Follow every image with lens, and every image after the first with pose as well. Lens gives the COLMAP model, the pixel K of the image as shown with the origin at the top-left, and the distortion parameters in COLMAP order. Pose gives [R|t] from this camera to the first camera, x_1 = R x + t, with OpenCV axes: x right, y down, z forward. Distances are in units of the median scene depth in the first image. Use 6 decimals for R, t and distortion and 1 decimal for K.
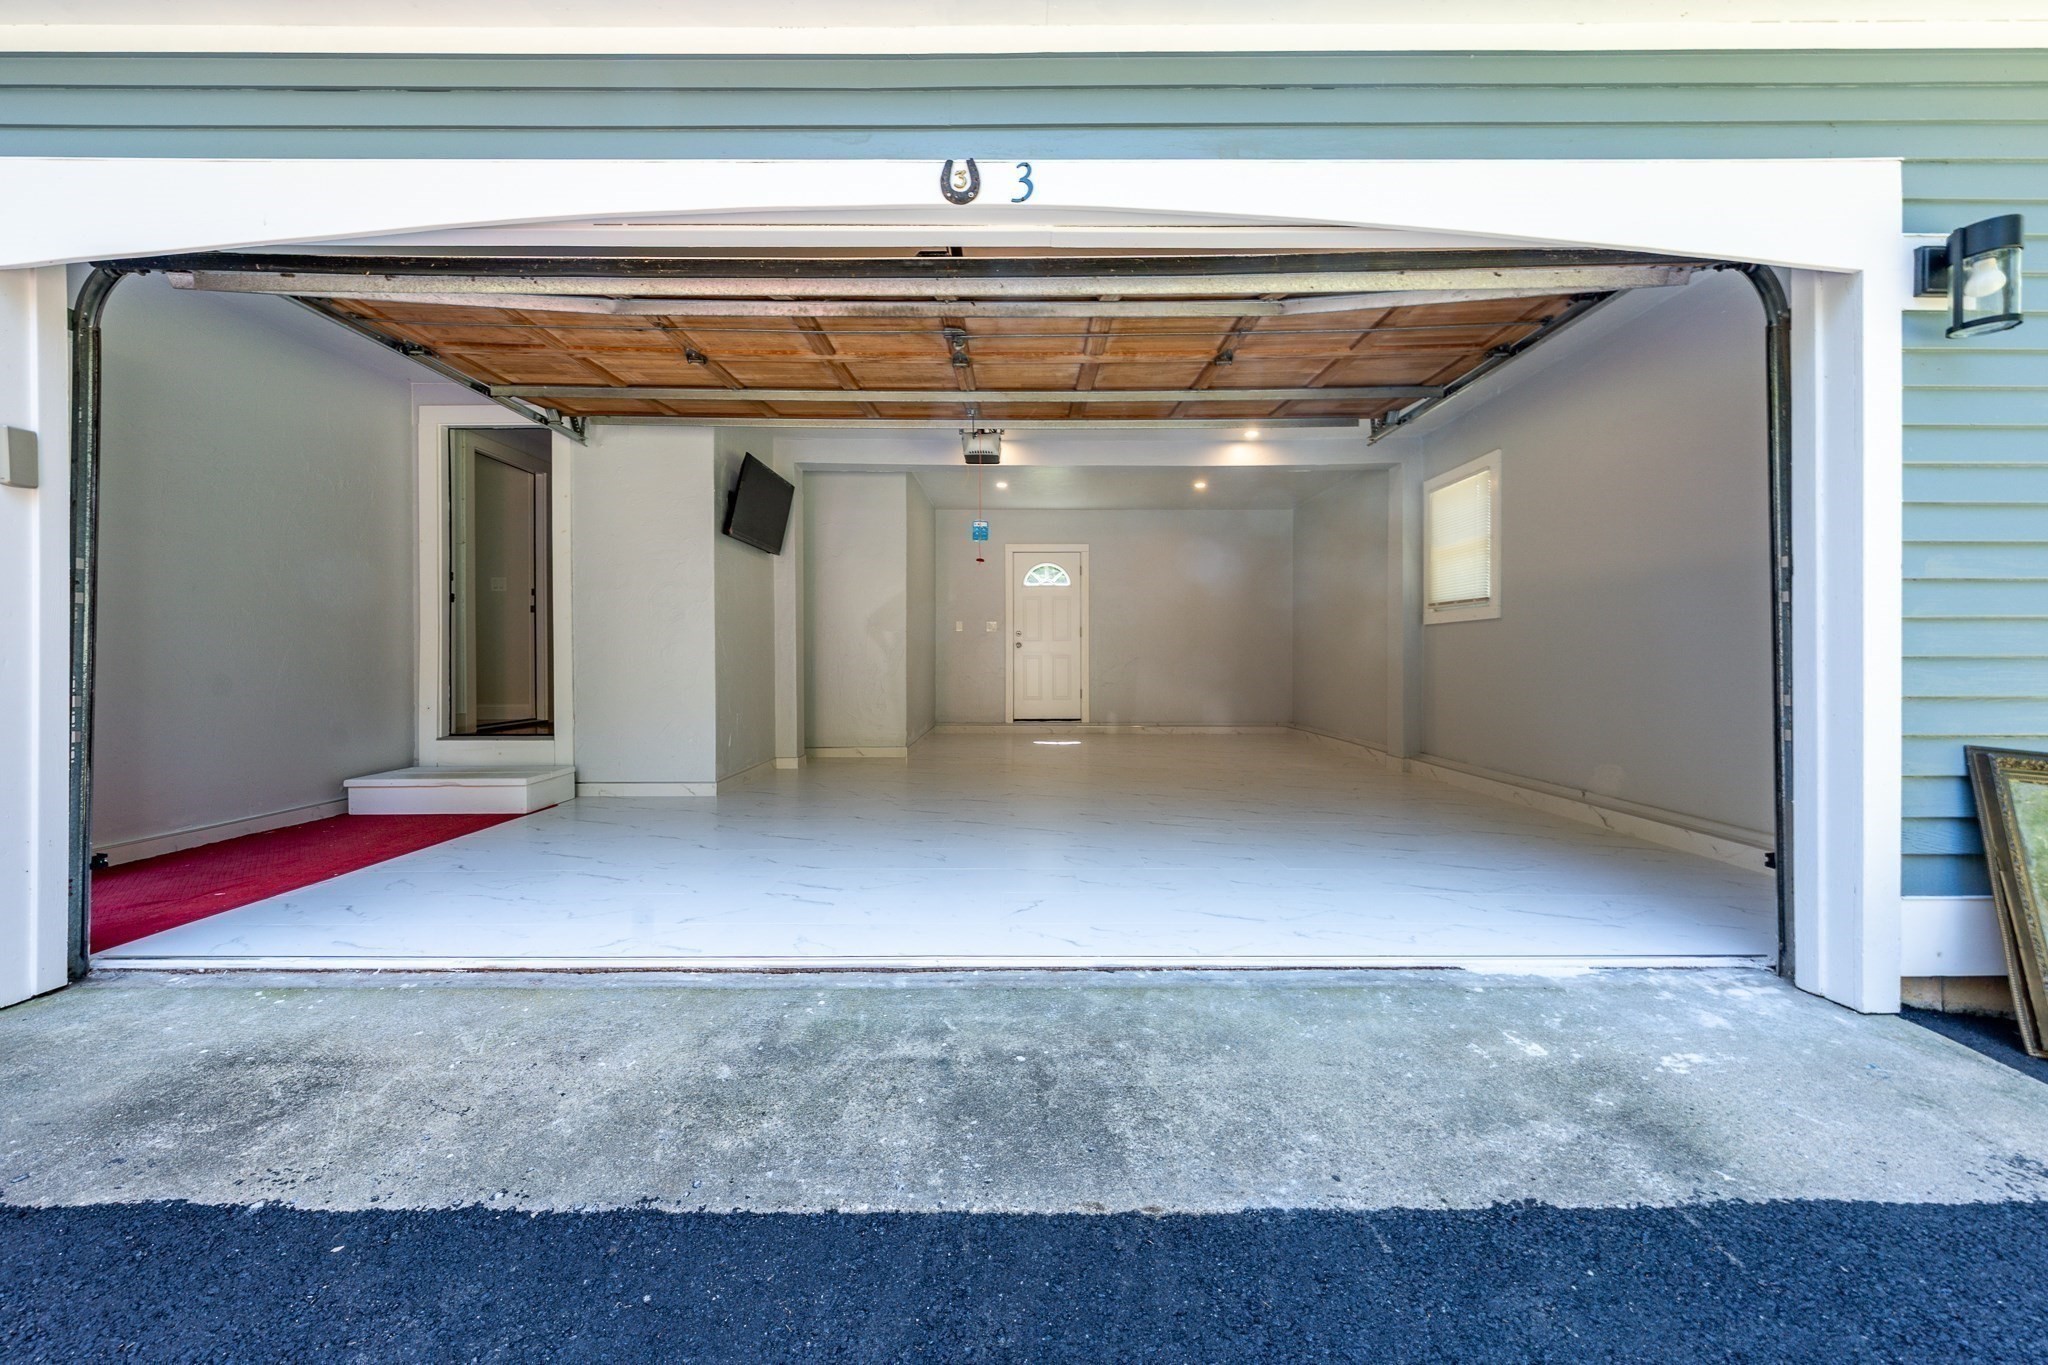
lens RADIAL K [[736.0, 0, 1022.9], [0, 736.0, 620.5], [0, 0, 1]] dist [-0.000068, -0.000107]
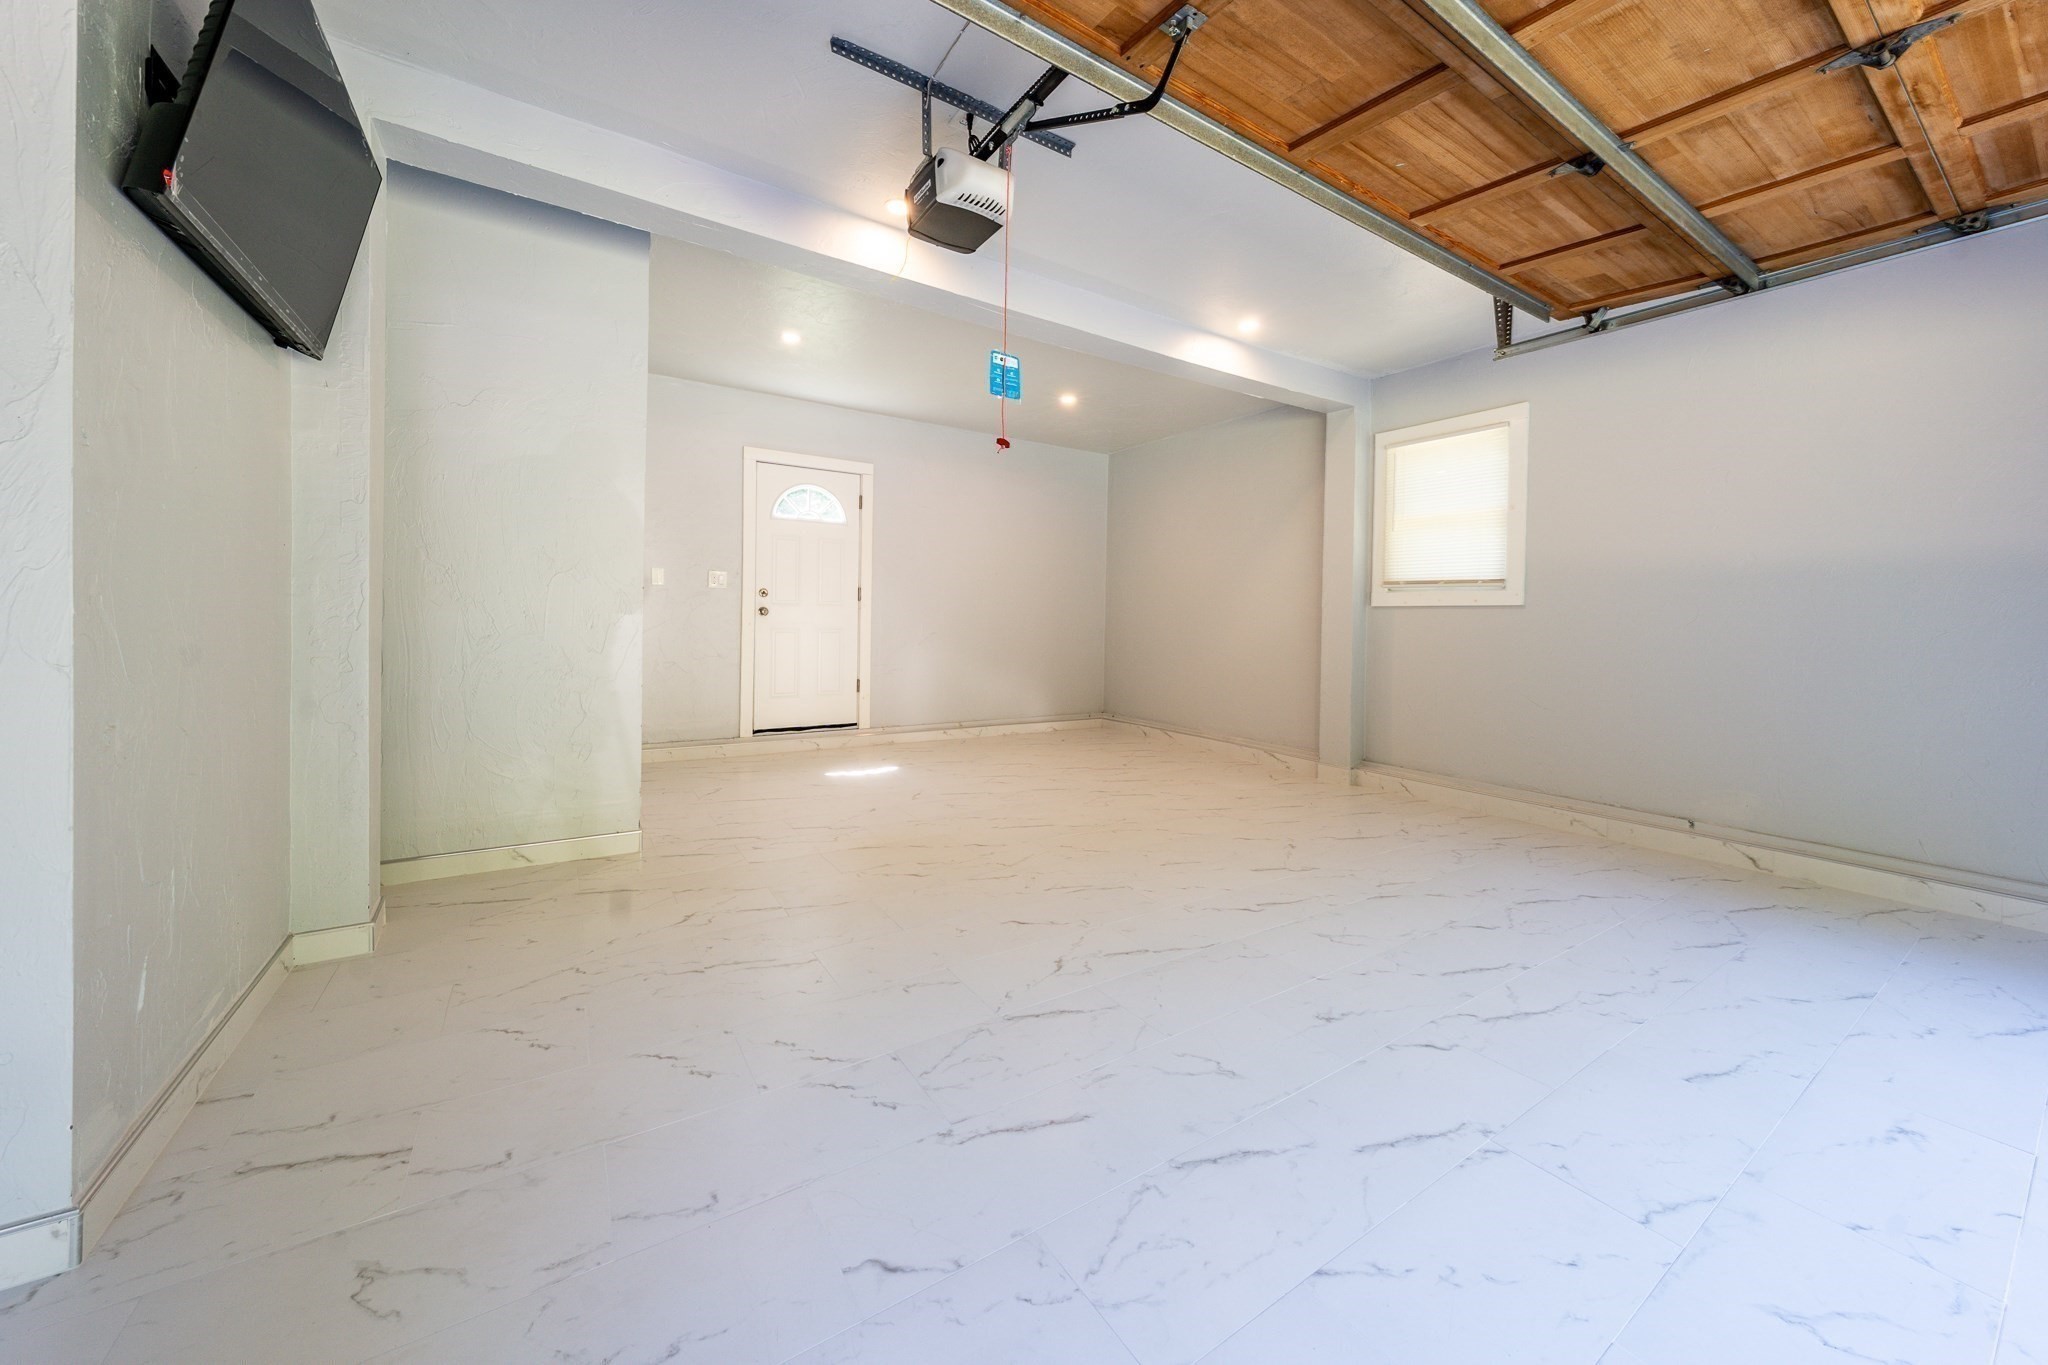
lens RADIAL K [[737.0, 0, 1021.5], [0, 737.0, 599.2], [0, 0, 1]] dist [-0.000615, -0.000126]
pose [[0.838225, 0.031495, 0.544415, -0.235225], [-0.048395, 0.998688, 0.016738, 0.003112], [-0.543174, -0.040377, 0.838649, 0.513132]]
